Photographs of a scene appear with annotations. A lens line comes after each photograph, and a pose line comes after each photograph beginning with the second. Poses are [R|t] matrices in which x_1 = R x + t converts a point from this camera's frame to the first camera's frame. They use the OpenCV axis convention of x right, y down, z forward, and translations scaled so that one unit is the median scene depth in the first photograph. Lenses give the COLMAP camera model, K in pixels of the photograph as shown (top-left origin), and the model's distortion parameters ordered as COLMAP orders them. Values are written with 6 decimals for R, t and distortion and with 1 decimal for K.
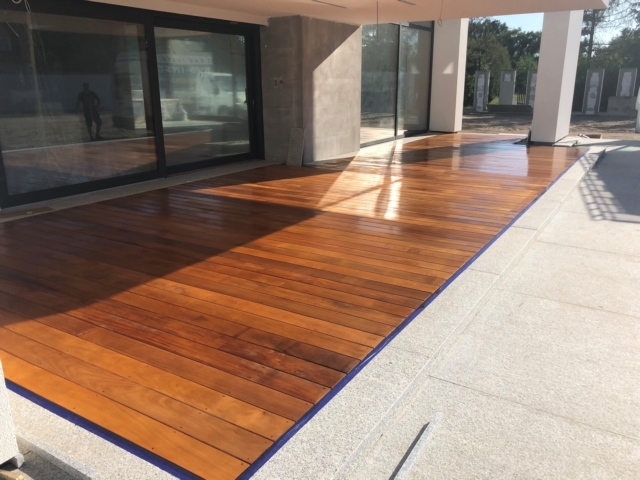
lens RADIAL K [[518.0, 0, 332.7], [0, 518.0, 237.6], [0, 0, 1]] dist [0.006851, 0.007742]
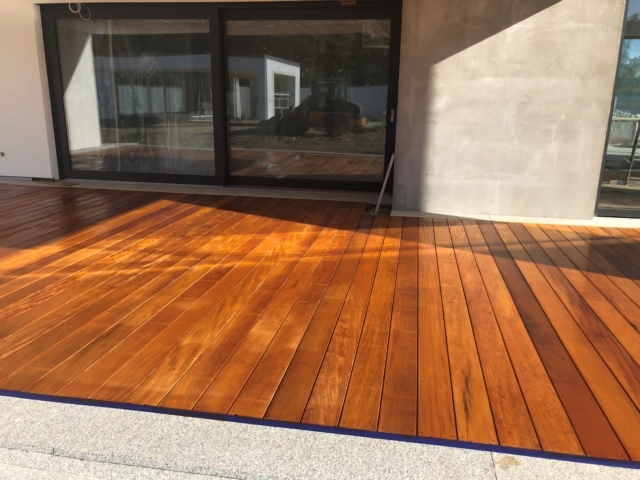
lens RADIAL K [[518.0, 0, 332.7], [0, 518.0, 237.6], [0, 0, 1]] dist [0.006851, 0.007742]
pose [[0.364535, 0.246159, -0.898065, 0.468795], [-0.292833, 0.945803, 0.140379, -0.167769], [0.883948, 0.211810, 0.416861, 0.635356]]
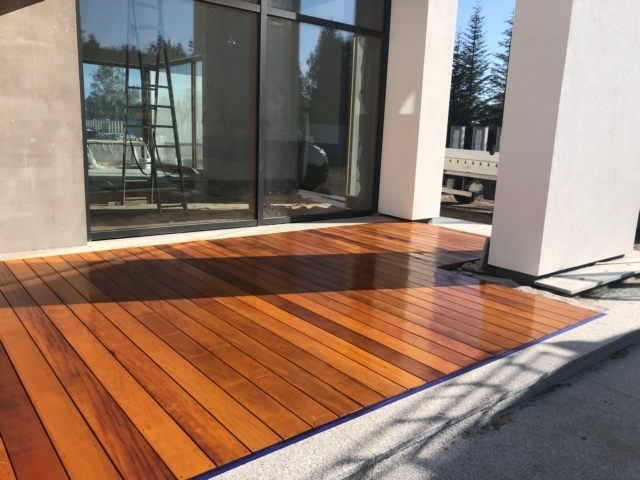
lens RADIAL K [[523.5, 0, 320.0], [0, 523.5, 240.0], [0, 0, 1]] dist [0.010605, 0.009205]
pose [[0.934146, 0.101558, -0.342137, 0.478966], [-0.138236, 0.986787, -0.084517, -0.182187], [0.329033, 0.126247, 0.935841, 0.678120]]
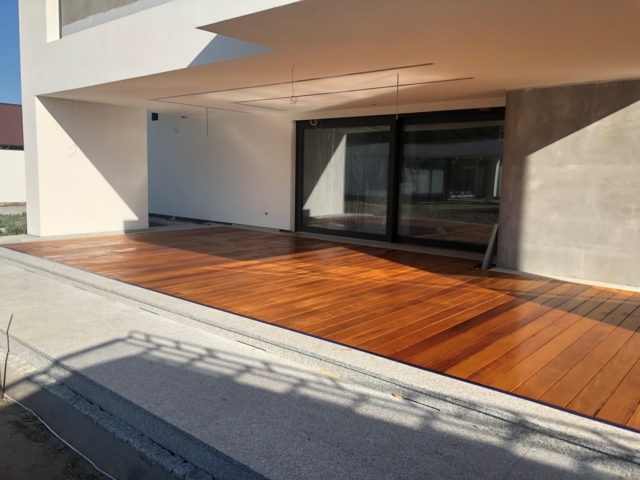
lens RADIAL K [[518.0, 0, 332.7], [0, 518.0, 237.6], [0, 0, 1]] dist [0.006851, 0.007742]
pose [[-0.159536, 0.114766, -0.980498, 0.712800], [-0.317011, 0.934660, 0.160981, -0.220216], [0.934908, 0.336511, -0.112730, 0.790123]]
